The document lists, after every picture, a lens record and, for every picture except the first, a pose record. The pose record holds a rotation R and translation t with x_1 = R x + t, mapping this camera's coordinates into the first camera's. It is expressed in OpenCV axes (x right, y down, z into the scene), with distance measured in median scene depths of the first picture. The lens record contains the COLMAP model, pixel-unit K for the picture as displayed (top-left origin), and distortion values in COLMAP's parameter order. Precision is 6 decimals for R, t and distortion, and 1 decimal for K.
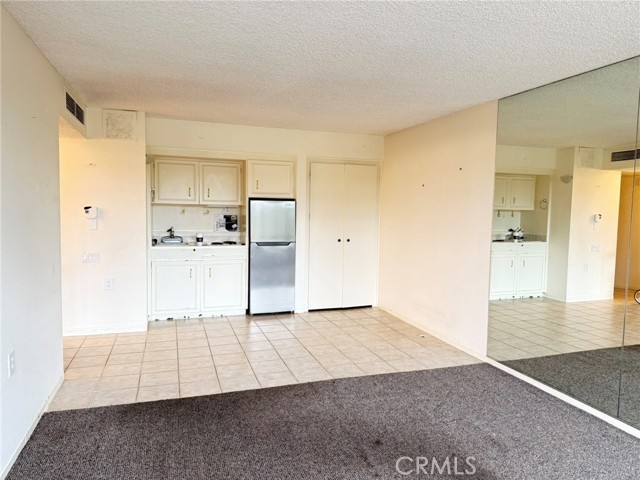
lens RADIAL K [[457.6, 0, 337.6], [0, 457.6, 239.6], [0, 0, 1]] dist [0.071472, -0.076965]
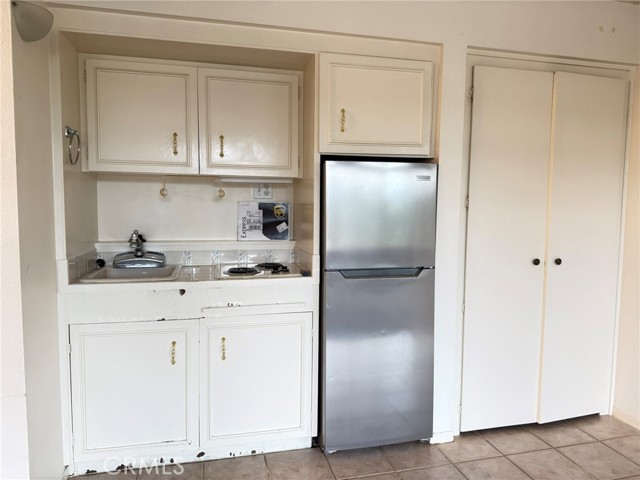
lens RADIAL K [[457.6, 0, 324.2], [0, 457.6, 241.5], [0, 0, 1]] dist [0.071472, -0.076965]
pose [[0.994431, 0.000109, -0.105390, -0.147194], [0.000909, 0.999953, 0.009615, -0.021529], [0.105386, -0.009657, 0.994384, 0.603793]]
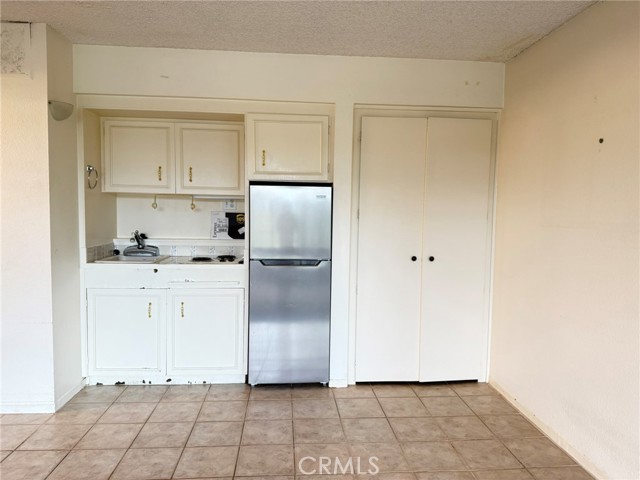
lens RADIAL K [[457.6, 0, 322.6], [0, 457.6, 240.2], [0, 0, 1]] dist [0.071472, -0.076965]
pose [[0.961591, 0.017052, -0.273956, 0.051262], [-0.018922, 0.999812, -0.004185, -0.016818], [0.273834, 0.009208, 0.961733, 0.468920]]
